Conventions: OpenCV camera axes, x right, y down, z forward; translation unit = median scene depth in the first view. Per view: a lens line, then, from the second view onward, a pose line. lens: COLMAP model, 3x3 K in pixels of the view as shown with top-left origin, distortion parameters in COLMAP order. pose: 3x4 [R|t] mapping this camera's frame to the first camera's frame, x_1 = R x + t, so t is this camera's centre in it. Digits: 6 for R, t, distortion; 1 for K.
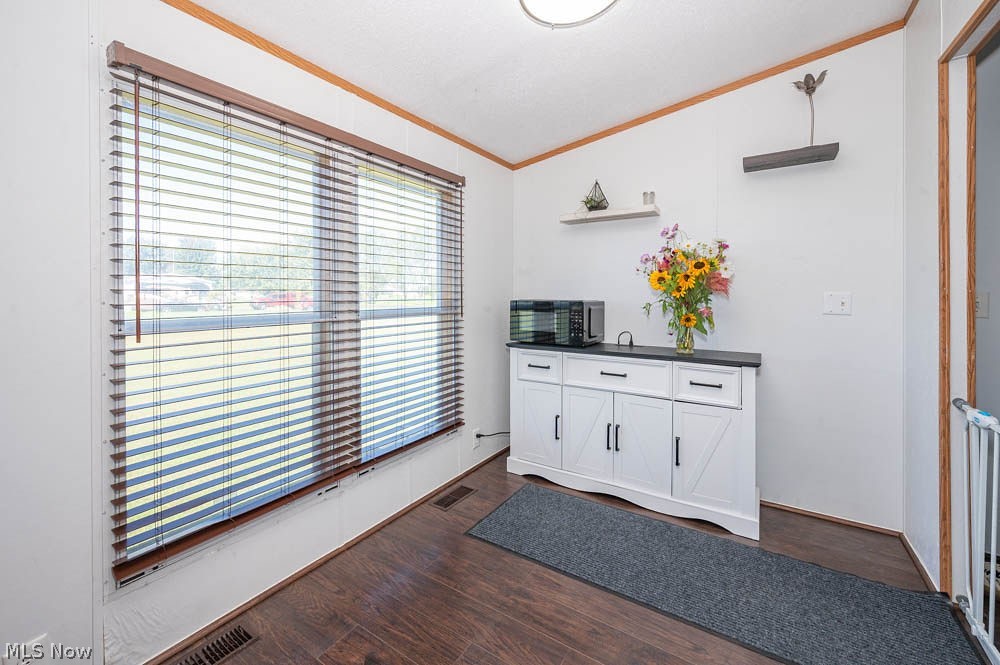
lens RADIAL K [[408.5, 0, 478.9], [0, 408.5, 292.6], [0, 0, 1]] dist [0.001887, -0.000136]
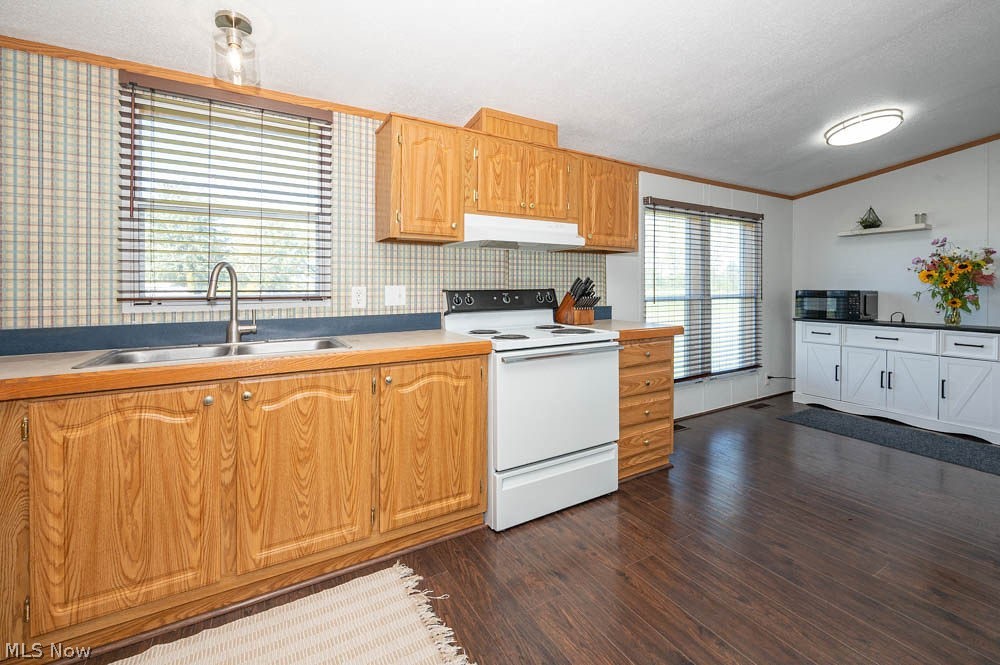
lens RADIAL K [[408.5, 0, 474.7], [0, 408.5, 288.9], [0, 0, 1]] dist [0.001887, -0.000136]
pose [[0.893031, -0.000951, -0.449994, -0.359021], [0.004512, 0.999966, 0.006842, -0.001883], [0.449972, -0.008140, 0.893006, -1.062113]]
